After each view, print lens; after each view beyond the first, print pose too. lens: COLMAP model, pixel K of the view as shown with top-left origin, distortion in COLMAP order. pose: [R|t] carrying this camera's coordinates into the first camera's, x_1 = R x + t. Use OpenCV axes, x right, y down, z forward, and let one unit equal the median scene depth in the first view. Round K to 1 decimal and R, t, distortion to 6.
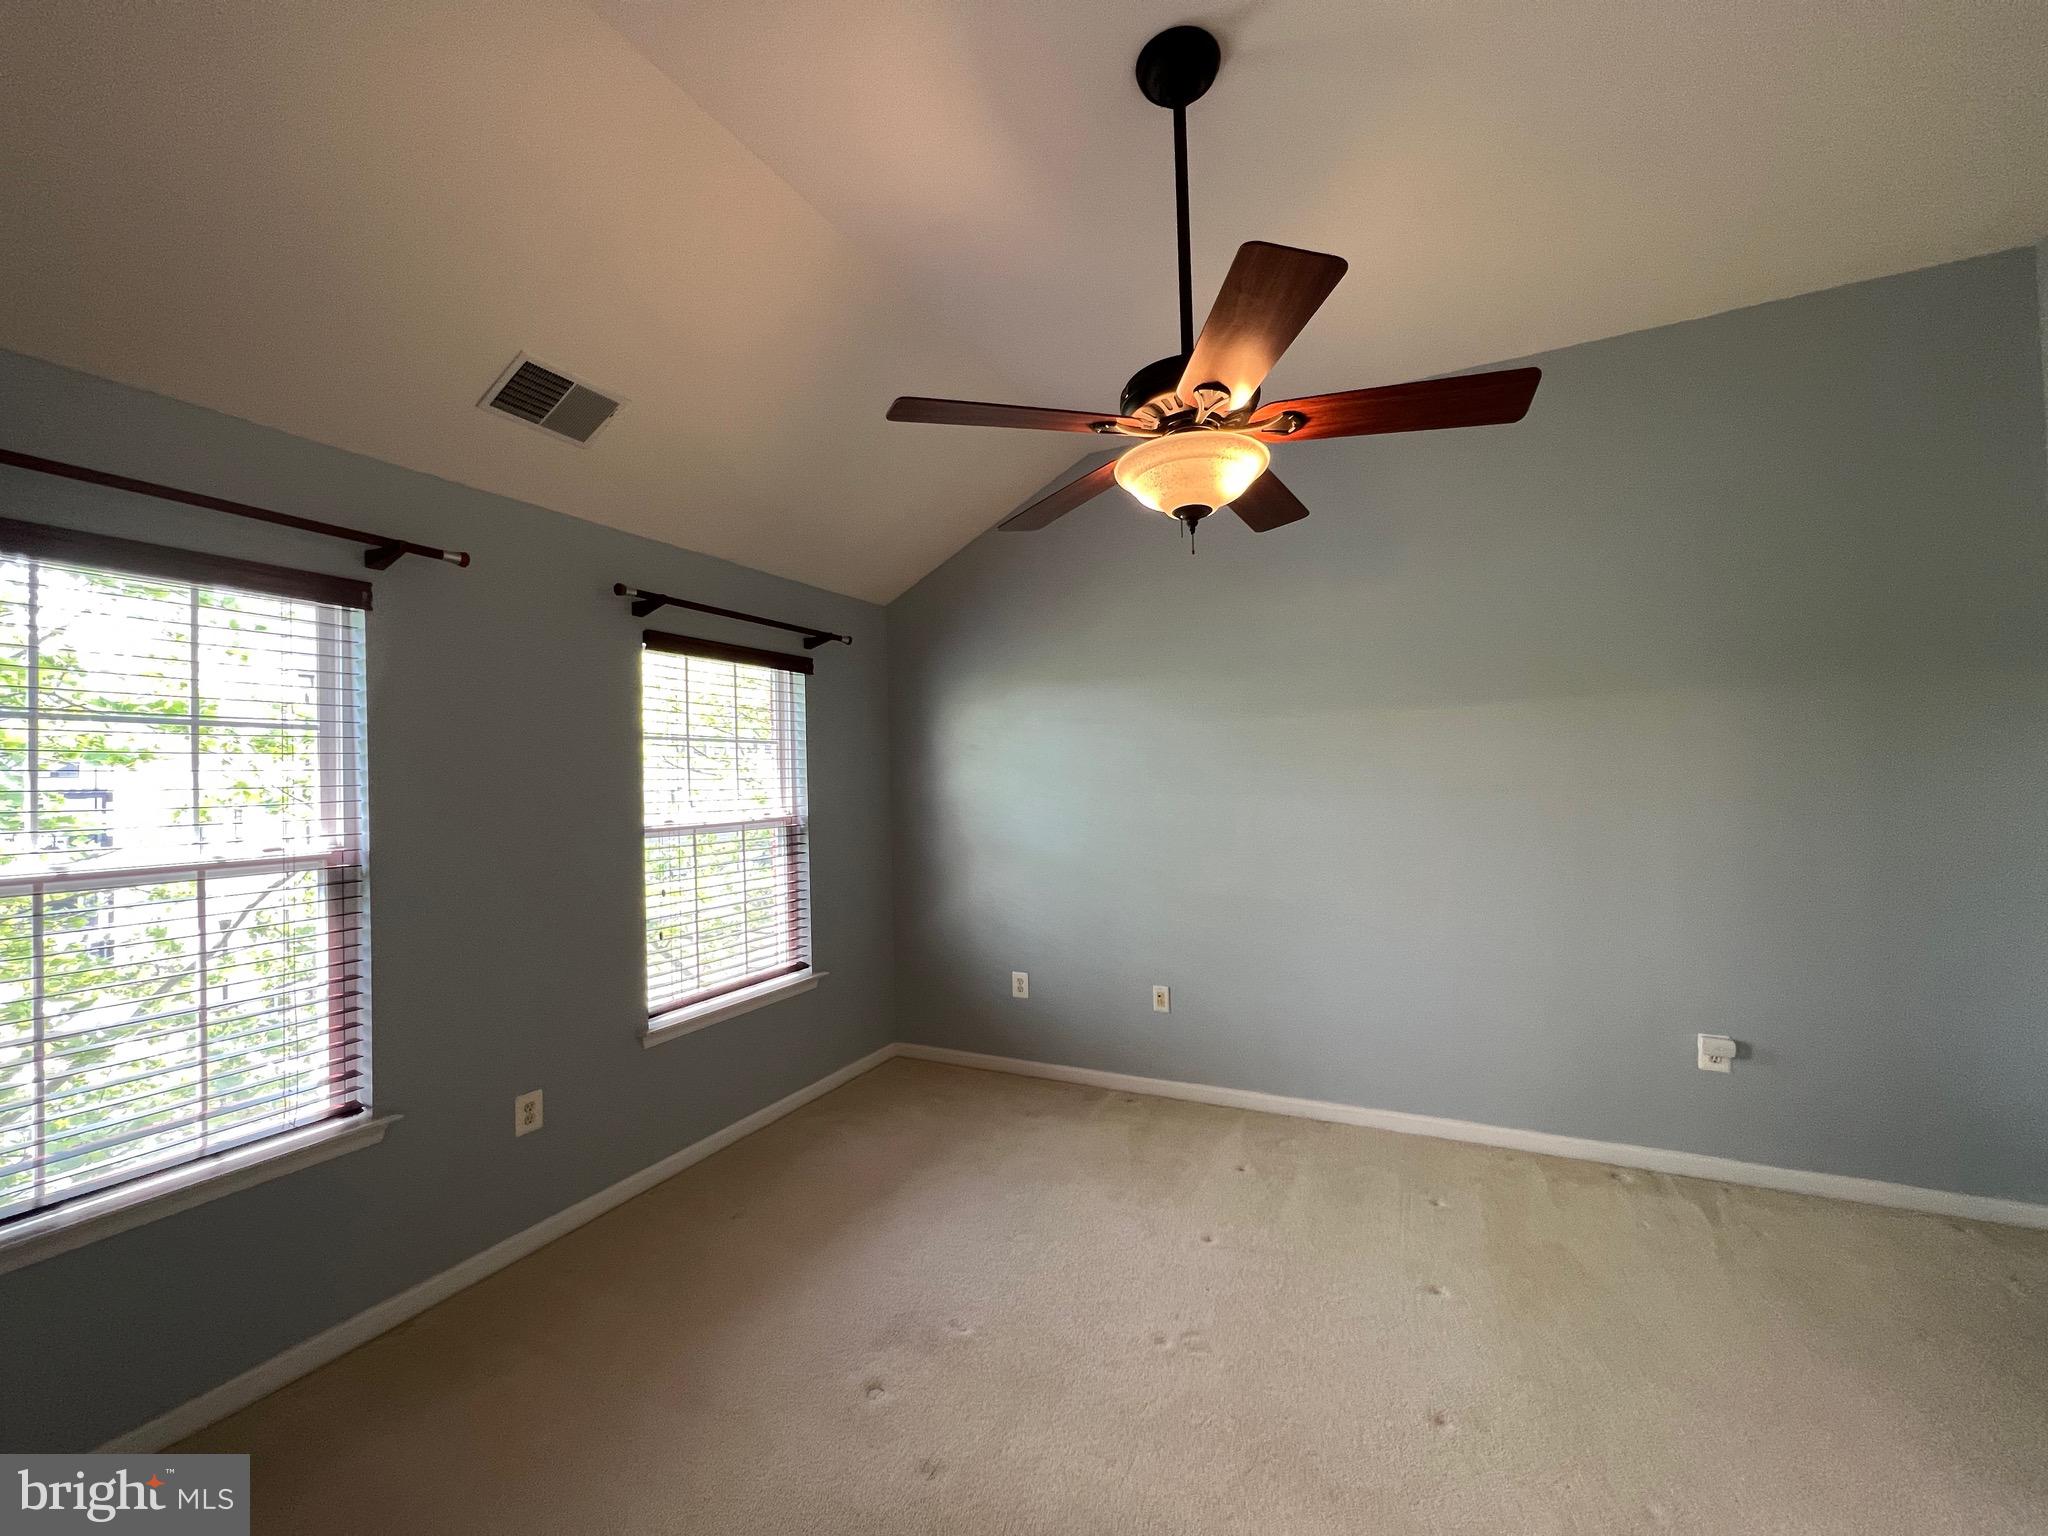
lens RADIAL K [[840.1, 0, 1024.0], [0, 840.1, 768.0], [0, 0, 1]] dist [0.001312, 0.000075]
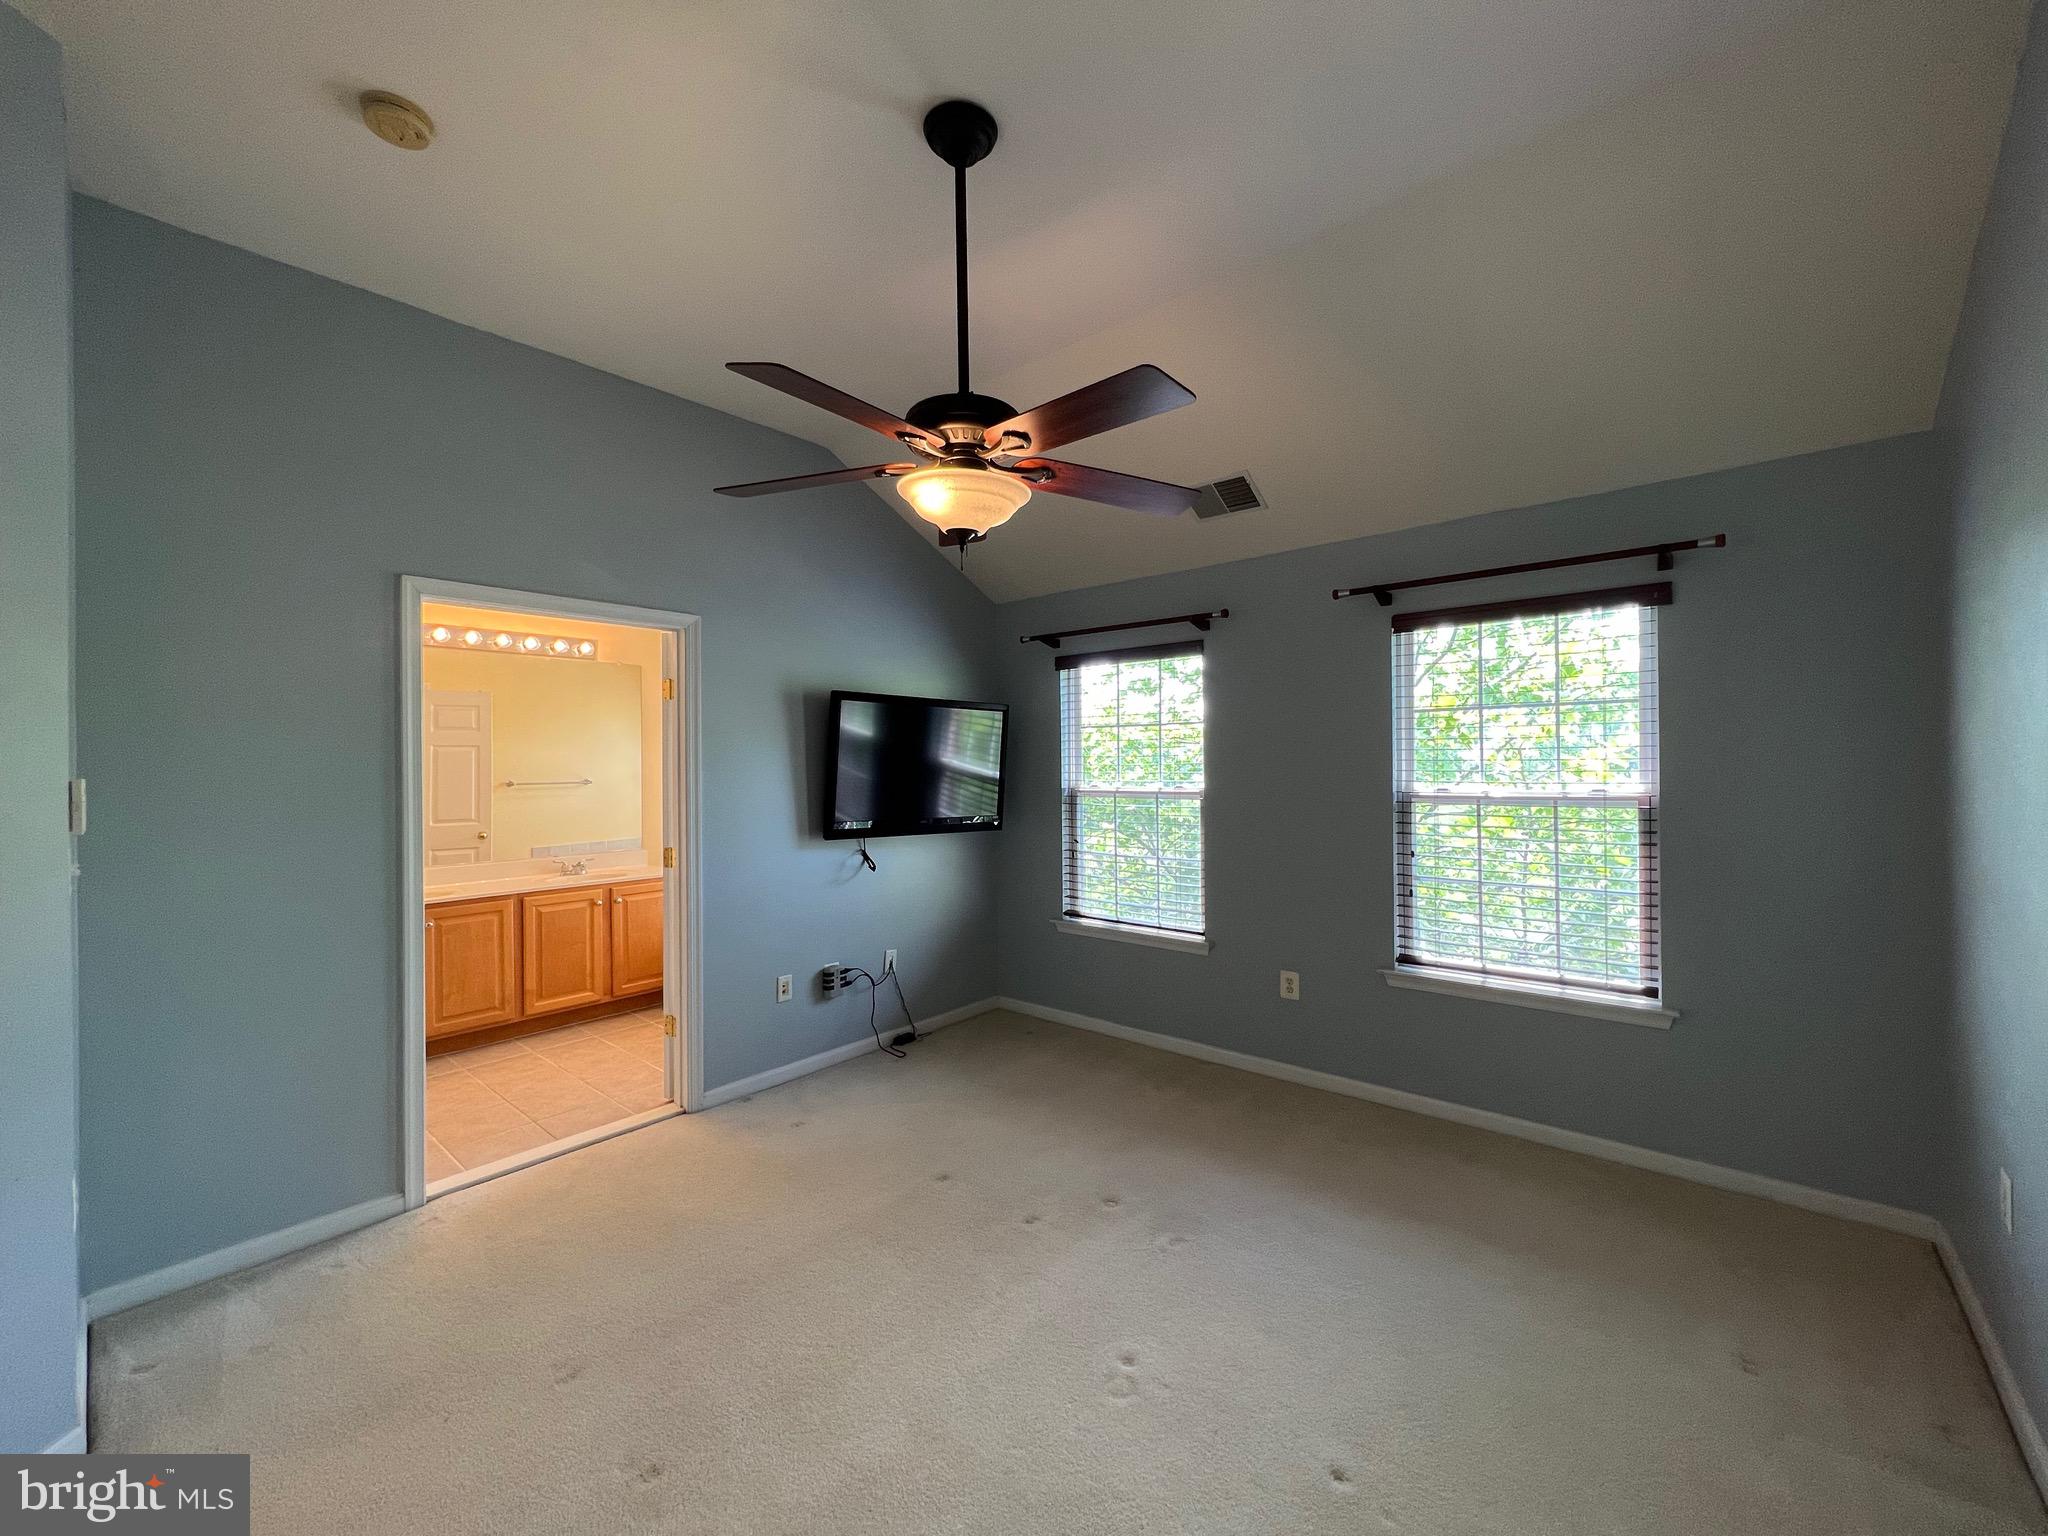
lens RADIAL K [[819.6, 0, 1024.0], [0, 819.6, 768.0], [0, 0, 1]] dist [-0.001128, -0.000078]
pose [[-0.251906, 0.023947, -0.967455, 0.699517], [0.022927, 0.999561, 0.018772, 0.005402], [0.967480, -0.017453, -0.252345, 0.753074]]
